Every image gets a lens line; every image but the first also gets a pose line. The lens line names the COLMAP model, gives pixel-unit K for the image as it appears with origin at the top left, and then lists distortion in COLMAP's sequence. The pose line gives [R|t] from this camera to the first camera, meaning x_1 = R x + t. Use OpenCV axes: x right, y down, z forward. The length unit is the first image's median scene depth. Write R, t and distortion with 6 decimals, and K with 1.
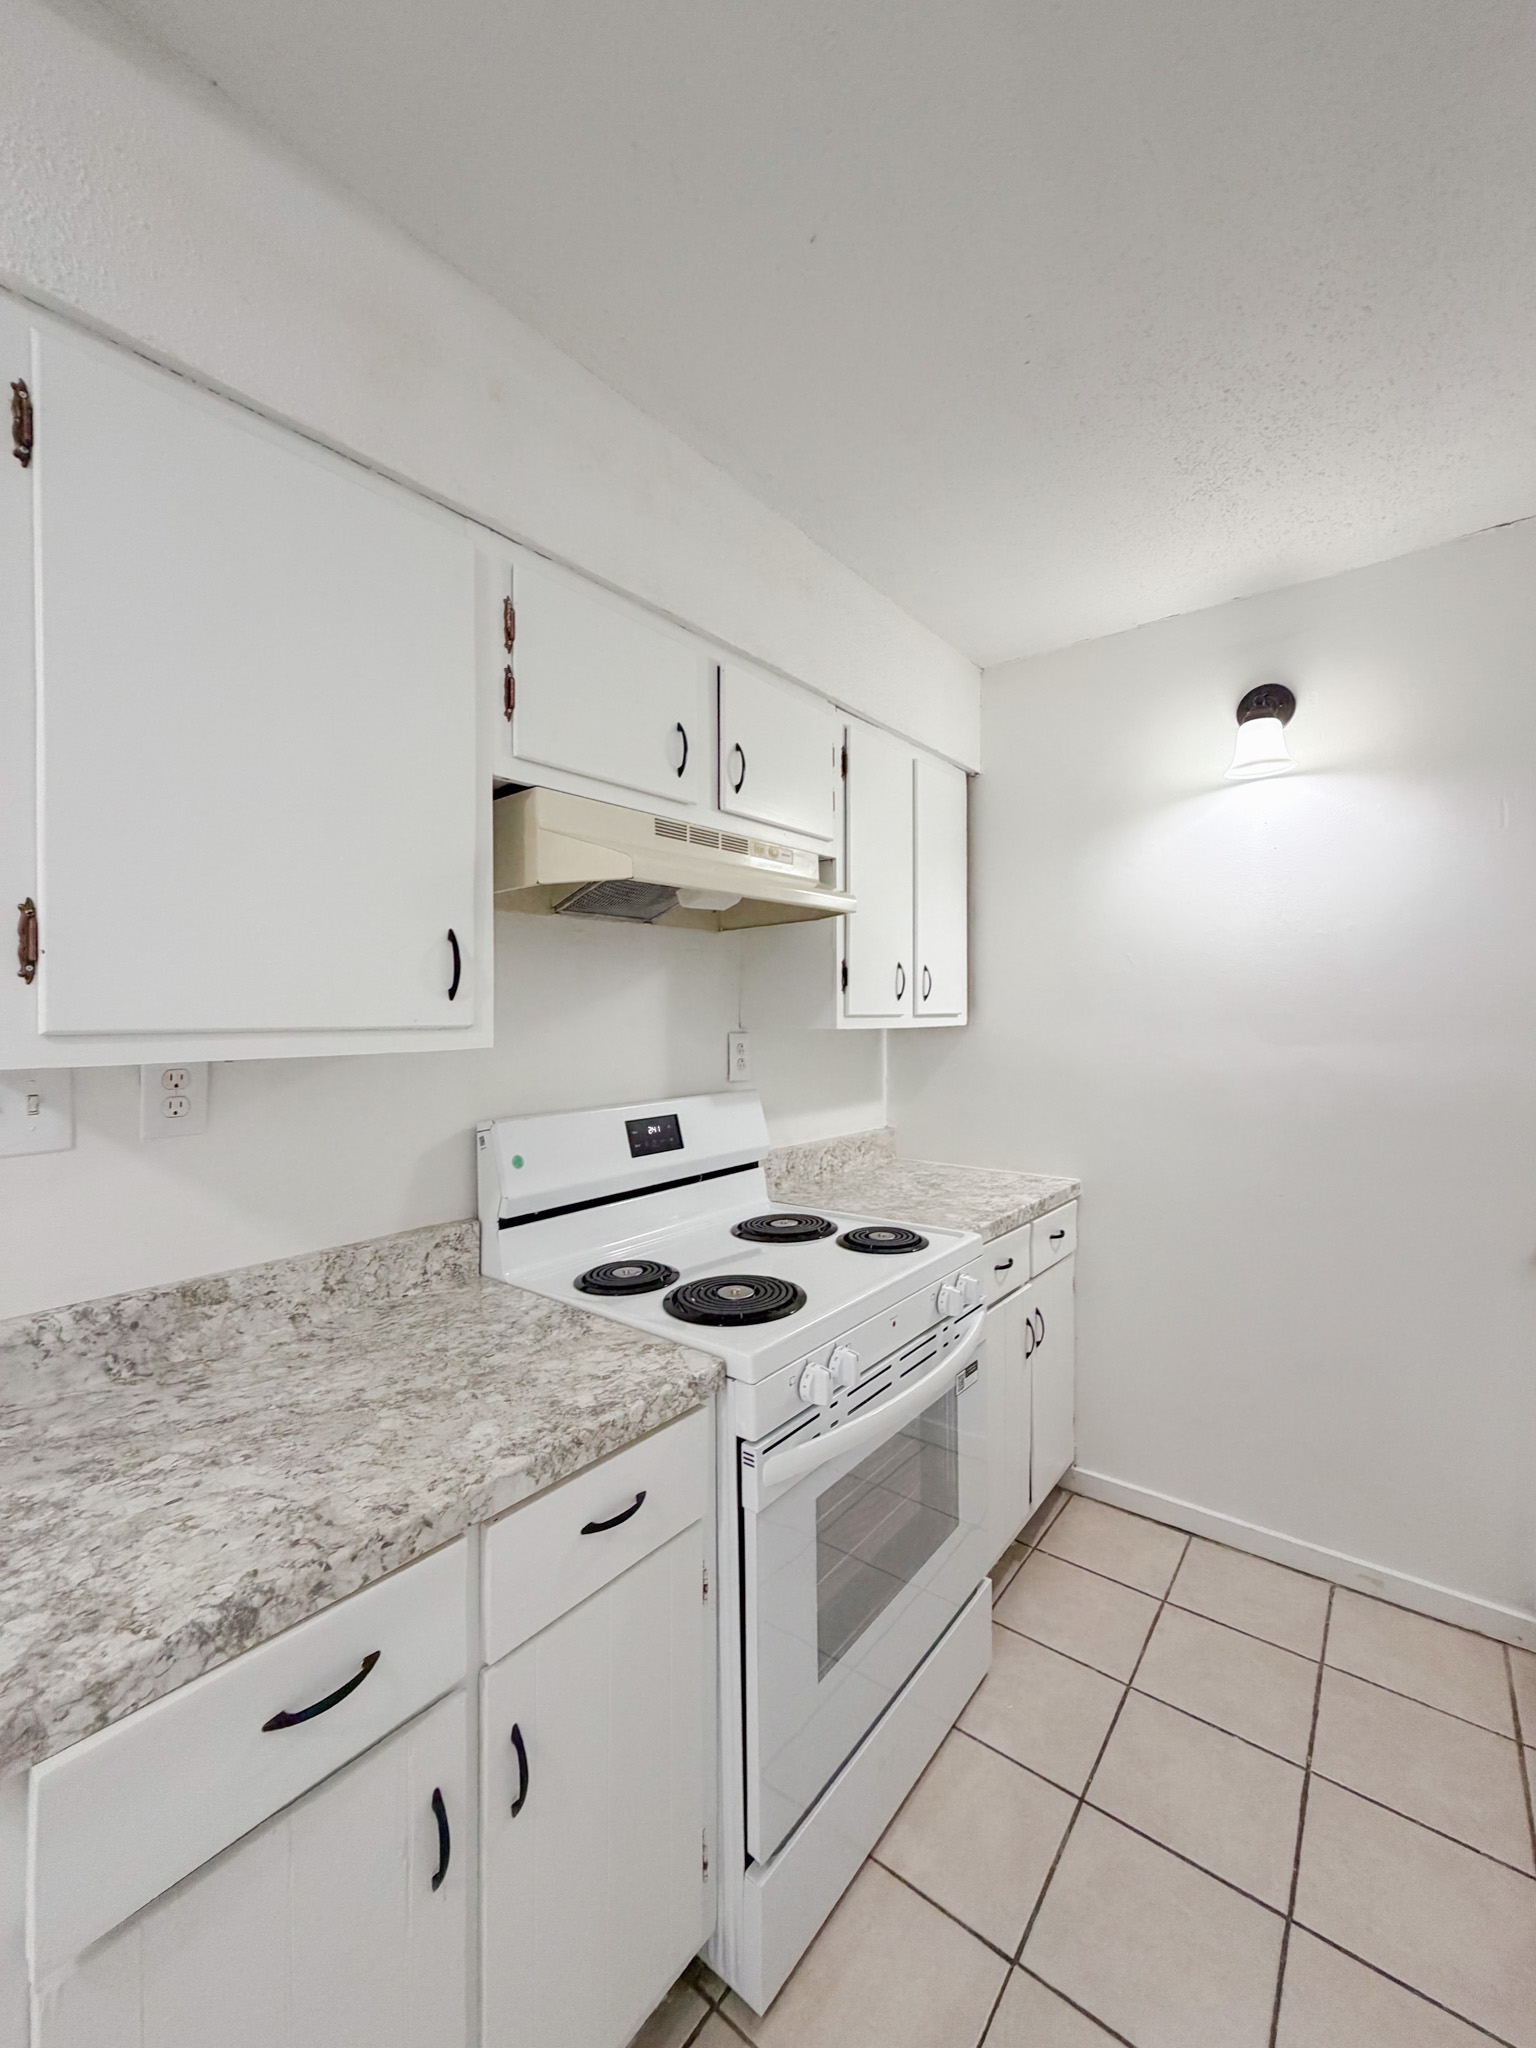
lens RADIAL K [[817.1, 0, 768.7], [0, 817.1, 1018.0], [0, 0, 1]] dist [-0.000402, 0.000029]
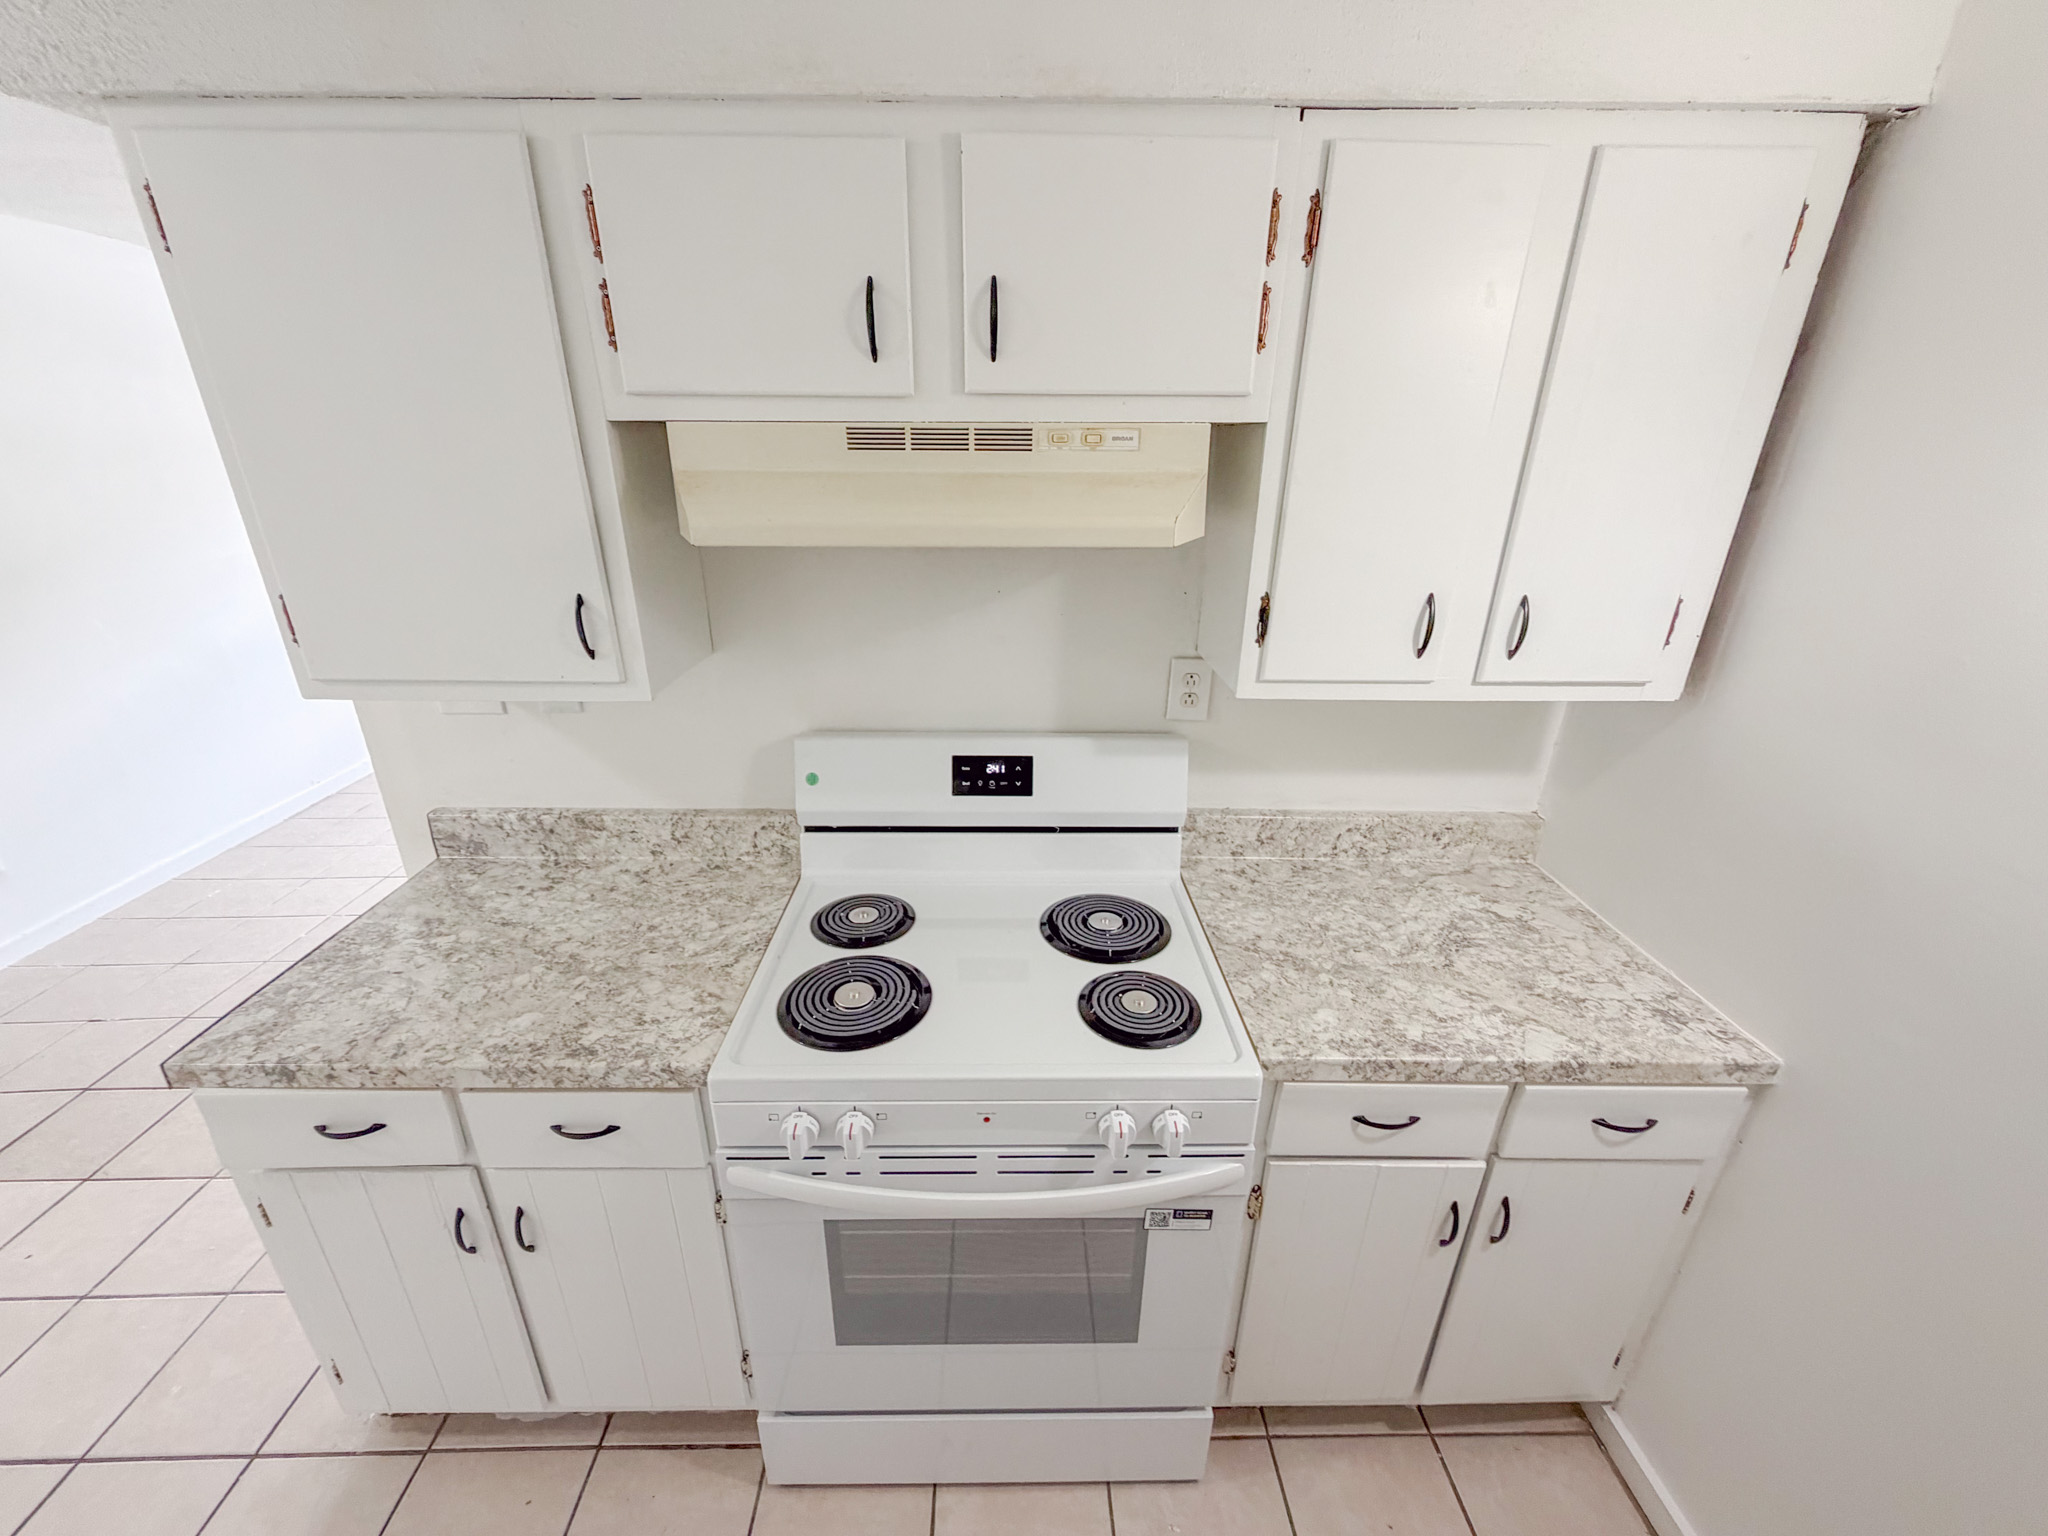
lens RADIAL K [[817.1, 0, 1017.9], [0, 817.1, 769.1], [0, 0, 1]] dist [-0.000402, 0.000029]
pose [[0.635559, 0.302609, -0.710276, 0.703203], [-0.021214, 0.926482, 0.375740, -0.274306], [0.771760, -0.223737, 0.595254, 0.680711]]
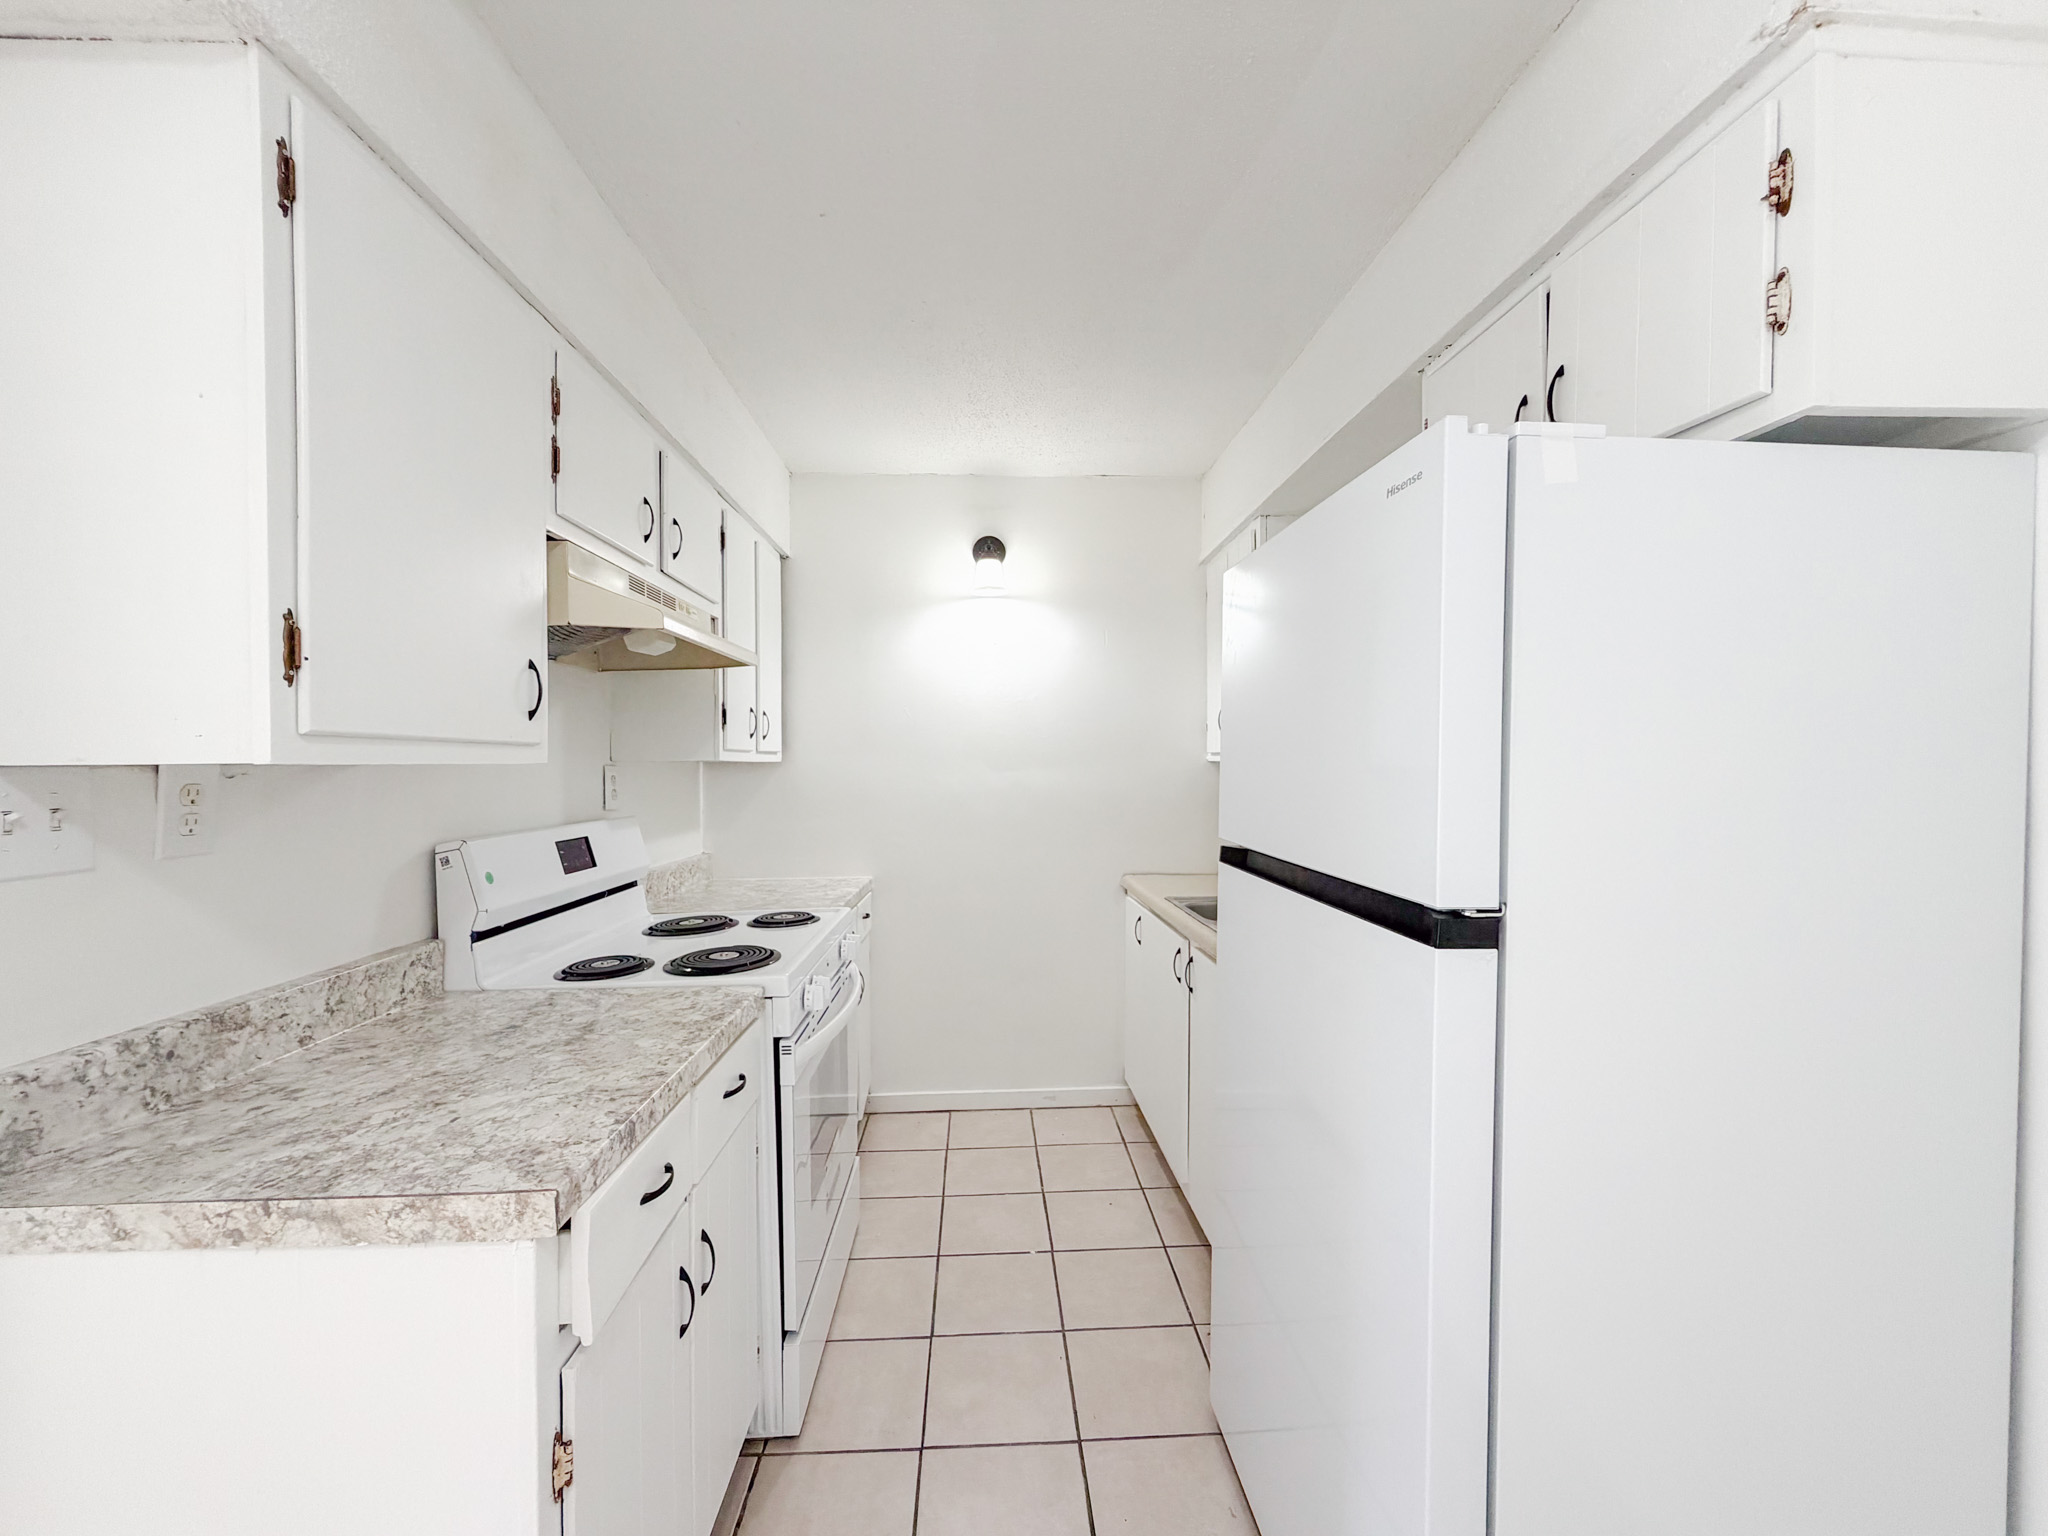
lens RADIAL K [[817.1, 0, 1019.0], [0, 817.1, 768.2], [0, 0, 1]] dist [-0.000402, 0.000029]
pose [[0.756636, -0.003728, 0.653826, -0.560427], [0.008112, 0.999960, -0.003685, 0.050504], [-0.653786, 0.008092, 0.756636, -0.300049]]
